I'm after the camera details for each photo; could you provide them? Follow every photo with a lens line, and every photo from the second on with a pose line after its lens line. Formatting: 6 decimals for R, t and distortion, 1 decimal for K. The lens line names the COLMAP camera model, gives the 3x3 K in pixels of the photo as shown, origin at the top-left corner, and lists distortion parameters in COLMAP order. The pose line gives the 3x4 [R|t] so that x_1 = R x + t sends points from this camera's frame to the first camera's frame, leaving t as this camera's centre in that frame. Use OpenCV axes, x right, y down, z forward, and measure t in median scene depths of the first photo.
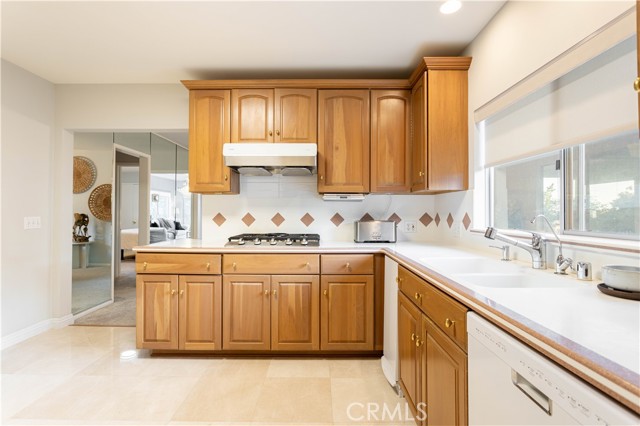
lens RADIAL K [[308.3, 0, 319.9], [0, 308.3, 213.4], [0, 0, 1]] dist [-0.017093, 0.006944]
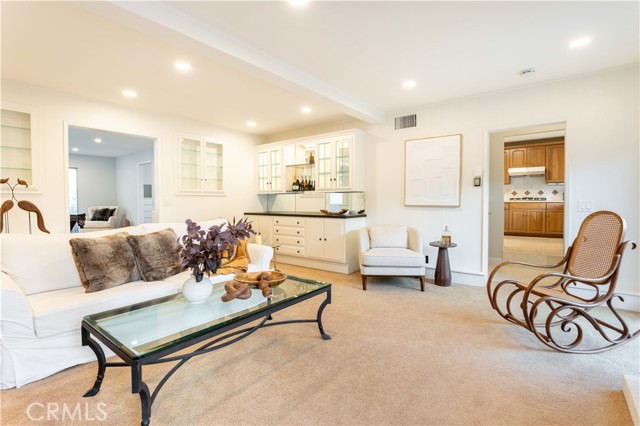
lens RADIAL K [[305.3, 0, 314.0], [0, 305.3, 209.5], [0, 0, 1]] dist [-0.004125, -0.000256]
pose [[0.784064, 0.008638, -0.620619, 0.068895], [0.006031, 0.999750, 0.021534, 0.114995], [0.620650, -0.020627, 0.783816, -2.720671]]
